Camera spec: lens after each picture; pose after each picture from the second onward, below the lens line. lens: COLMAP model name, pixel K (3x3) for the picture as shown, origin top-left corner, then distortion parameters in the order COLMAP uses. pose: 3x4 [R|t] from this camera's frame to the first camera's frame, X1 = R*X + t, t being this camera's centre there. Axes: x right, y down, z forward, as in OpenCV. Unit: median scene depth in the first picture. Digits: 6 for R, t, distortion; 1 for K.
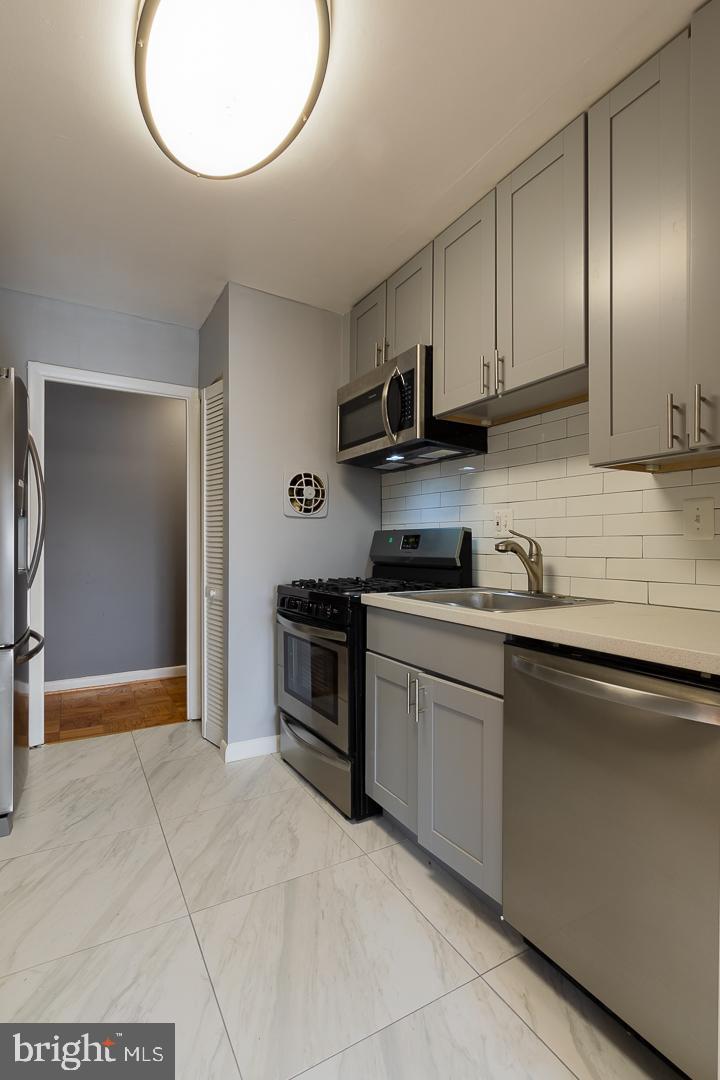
lens RADIAL K [[504.5, 0, 348.7], [0, 504.5, 541.8], [0, 0, 1]] dist [0.015216, -0.000507]
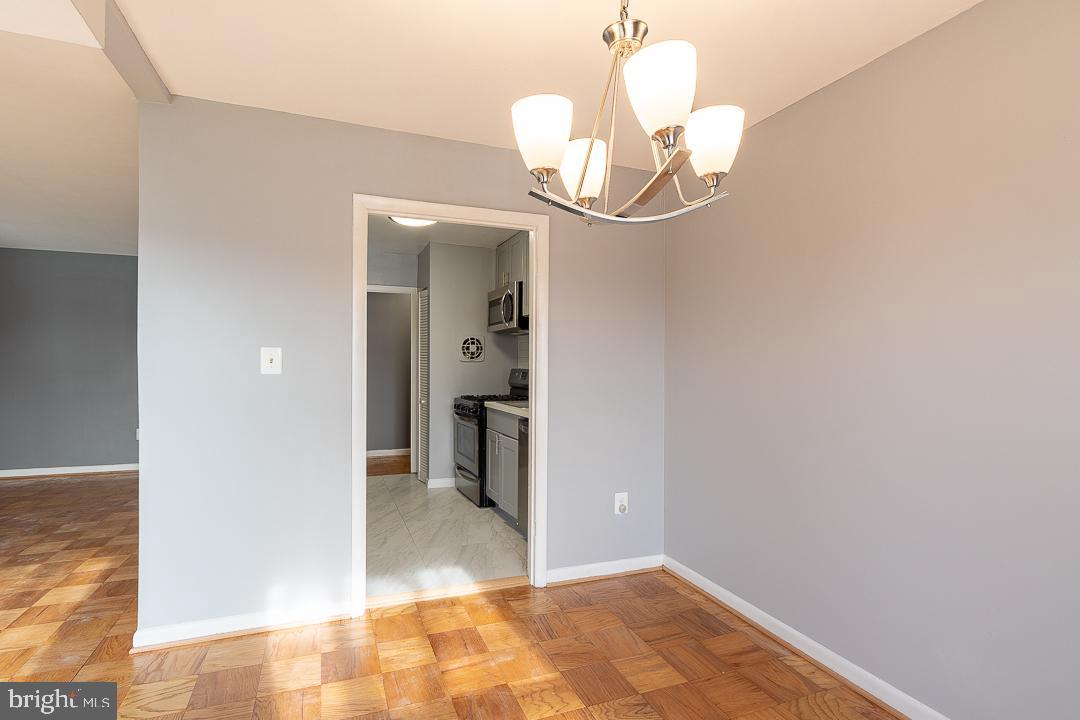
lens RADIAL K [[504.5, 0, 502.5], [0, 504.5, 359.7], [0, 0, 1]] dist [0.015216, -0.000507]
pose [[0.987329, -0.000317, -0.158683, 0.400882], [-0.000440, 0.999989, -0.004738, -0.059089], [0.158683, 0.004748, 0.987318, -1.004741]]
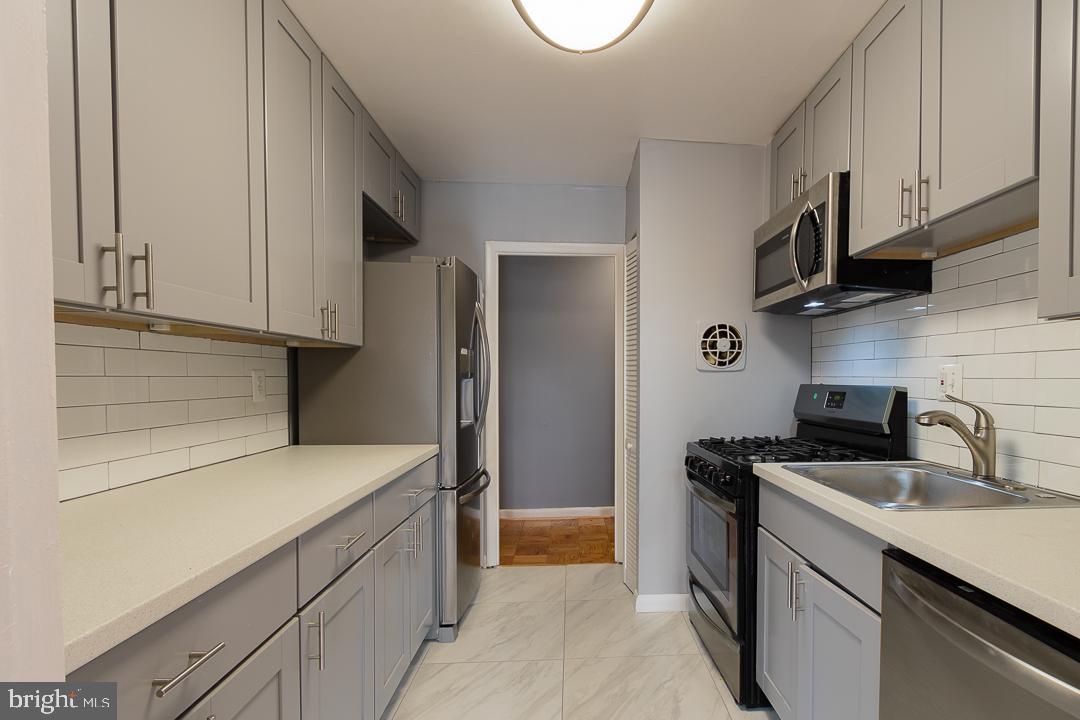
lens RADIAL K [[504.5, 0, 608.7], [0, 504.5, 388.8], [0, 0, 1]] dist [0.015216, -0.000507]
pose [[0.907882, 0.002749, -0.419216, 0.154945], [0.008806, 0.999633, 0.025625, -0.051536], [0.419132, -0.026956, 0.907525, 0.059924]]
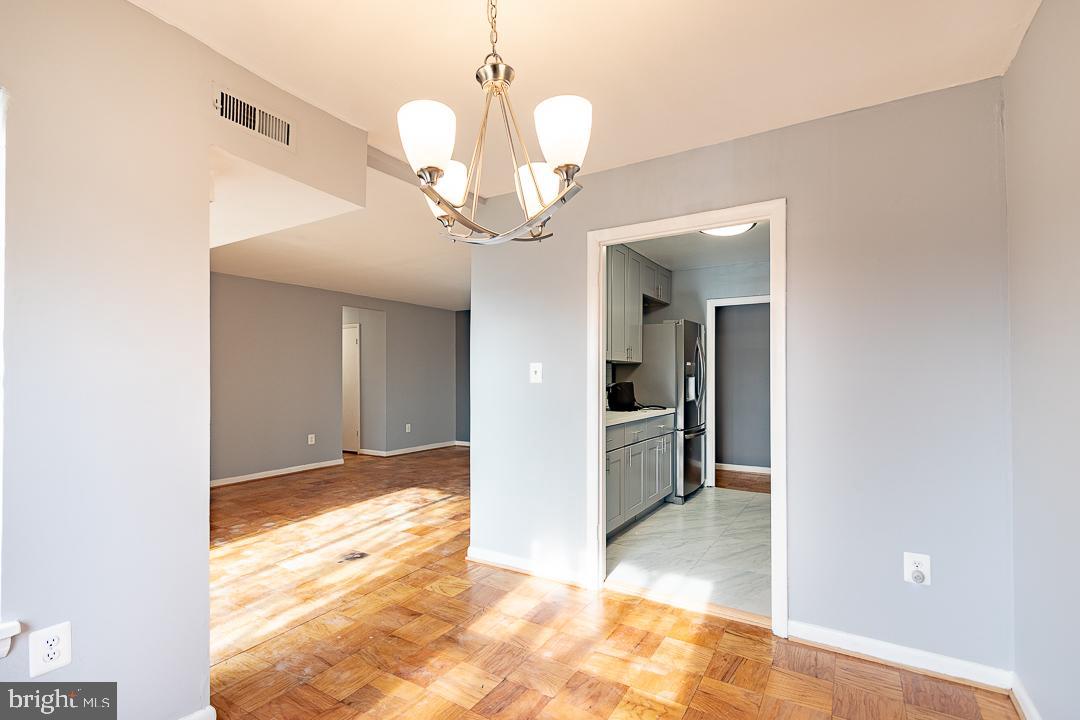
lens RADIAL K [[504.5, 0, 551.3], [0, 504.5, 365.5], [0, 0, 1]] dist [0.015216, -0.000507]
pose [[0.492134, -0.029335, -0.870025, 1.029265], [0.008124, 0.999543, -0.029106, -0.039448], [0.870482, 0.007256, 0.492147, -0.676409]]
